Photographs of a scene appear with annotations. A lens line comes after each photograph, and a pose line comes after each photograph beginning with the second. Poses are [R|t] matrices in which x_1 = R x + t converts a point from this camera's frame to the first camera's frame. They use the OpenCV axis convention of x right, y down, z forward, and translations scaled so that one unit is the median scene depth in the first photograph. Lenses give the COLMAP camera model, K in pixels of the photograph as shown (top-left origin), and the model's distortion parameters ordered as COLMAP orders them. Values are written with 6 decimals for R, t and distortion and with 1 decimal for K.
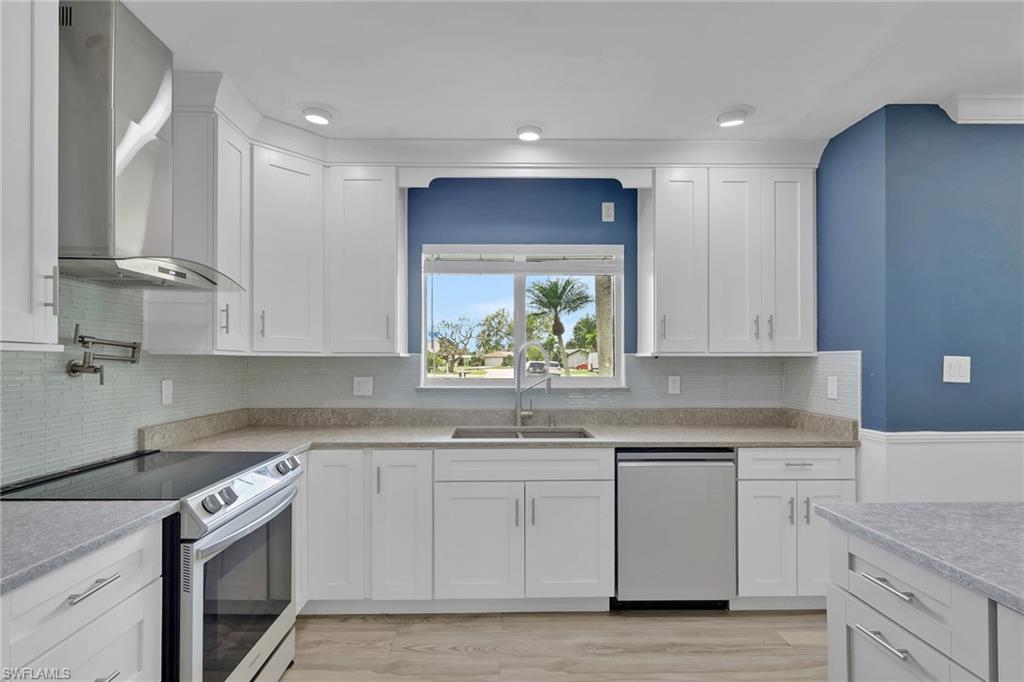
lens RADIAL K [[496.7, 0, 498.1], [0, 496.7, 359.1], [0, 0, 1]] dist [-0.001453, -0.000072]
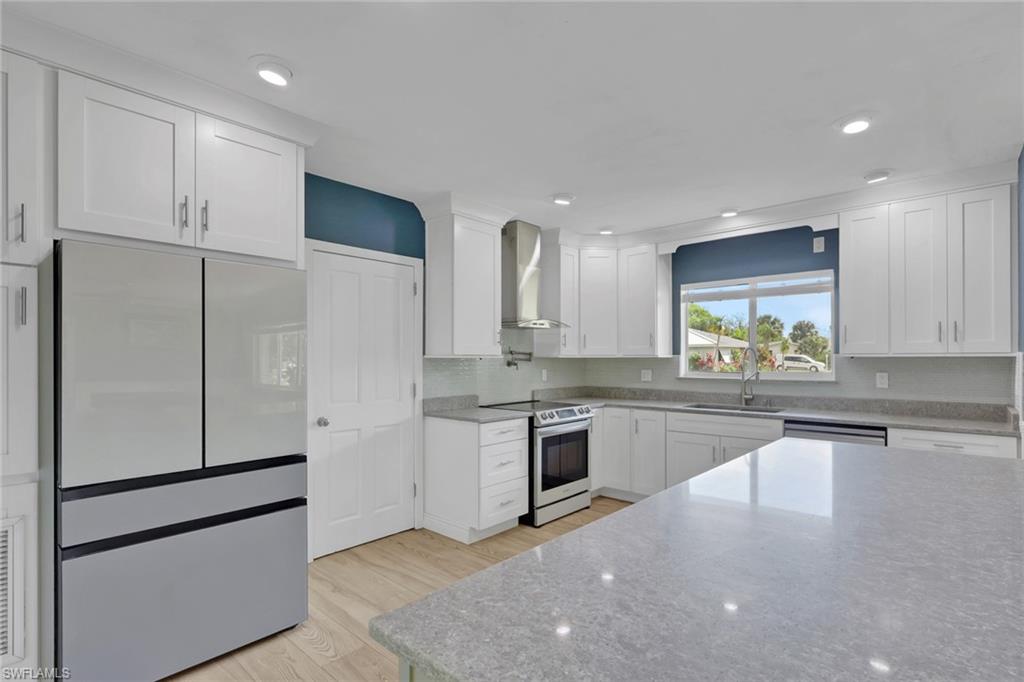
lens RADIAL K [[496.7, 0, 509.7], [0, 496.7, 355.0], [0, 0, 1]] dist [-0.001453, -0.000072]
pose [[0.727685, -0.005801, -0.685887, 0.649662], [0.006341, 0.999978, -0.001729, -0.015168], [0.685882, -0.003091, 0.727706, -0.616572]]
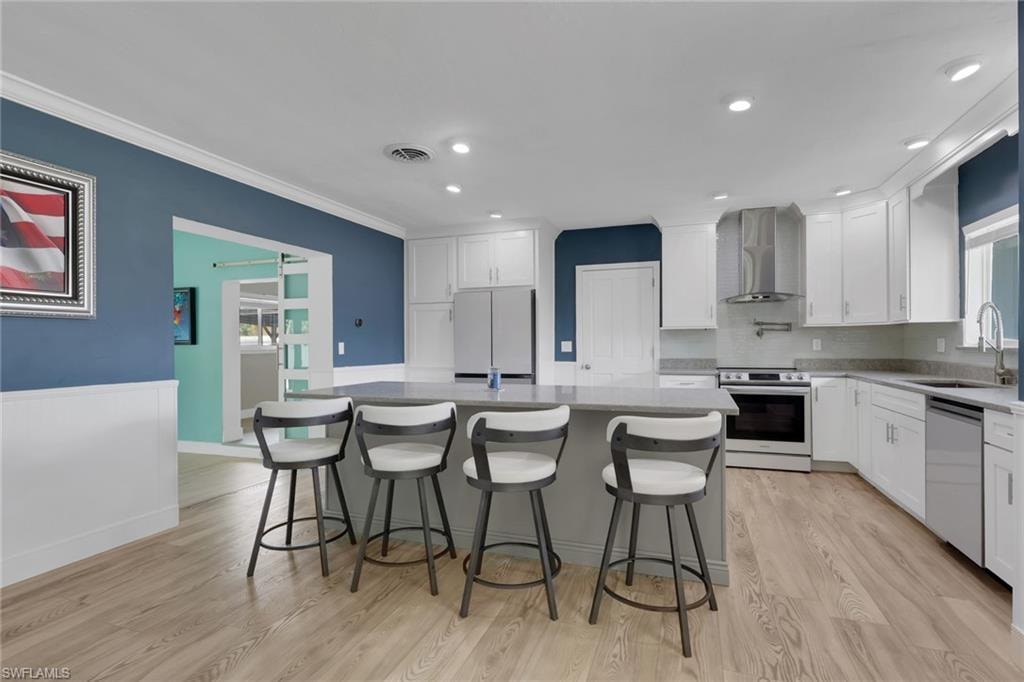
lens RADIAL K [[496.7, 0, 507.6], [0, 496.7, 351.3], [0, 0, 1]] dist [-0.001453, -0.000072]
pose [[-0.364976, 0.018515, -0.930833, 1.710057], [0.013867, 0.999799, 0.014450, 0.044260], [0.930914, -0.007634, -0.365160, 0.509877]]
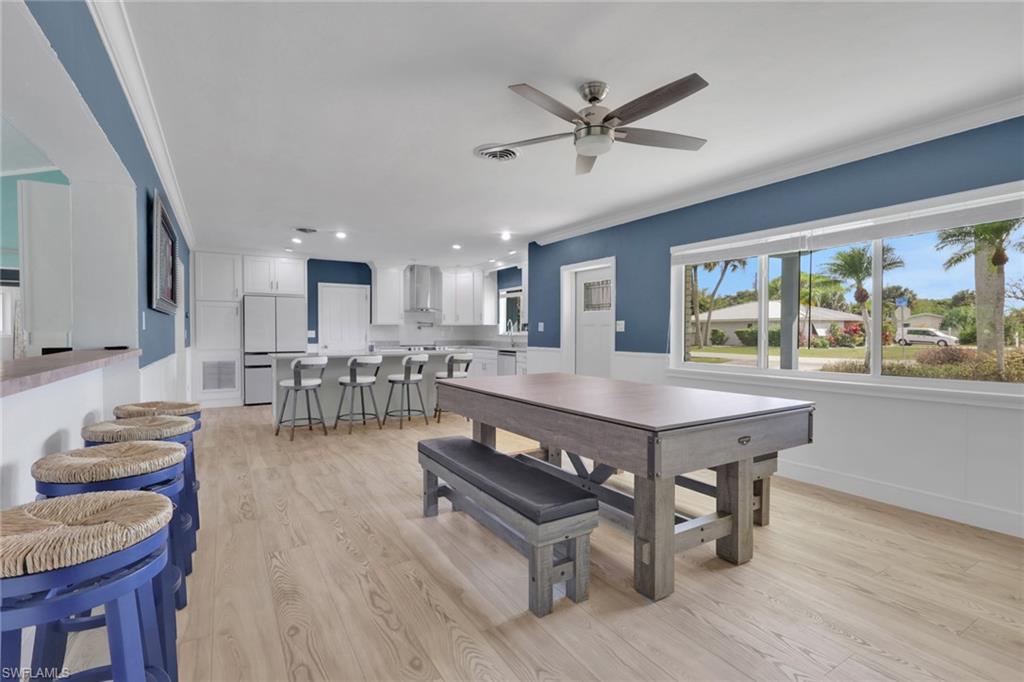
lens RADIAL K [[496.7, 0, 515.9], [0, 496.7, 340.1], [0, 0, 1]] dist [-0.001453, -0.000072]
pose [[0.496194, 0.012721, -0.868118, 3.329427], [0.005049, 0.999833, 0.017537, 0.047028], [0.868197, -0.013085, 0.496047, -0.609078]]
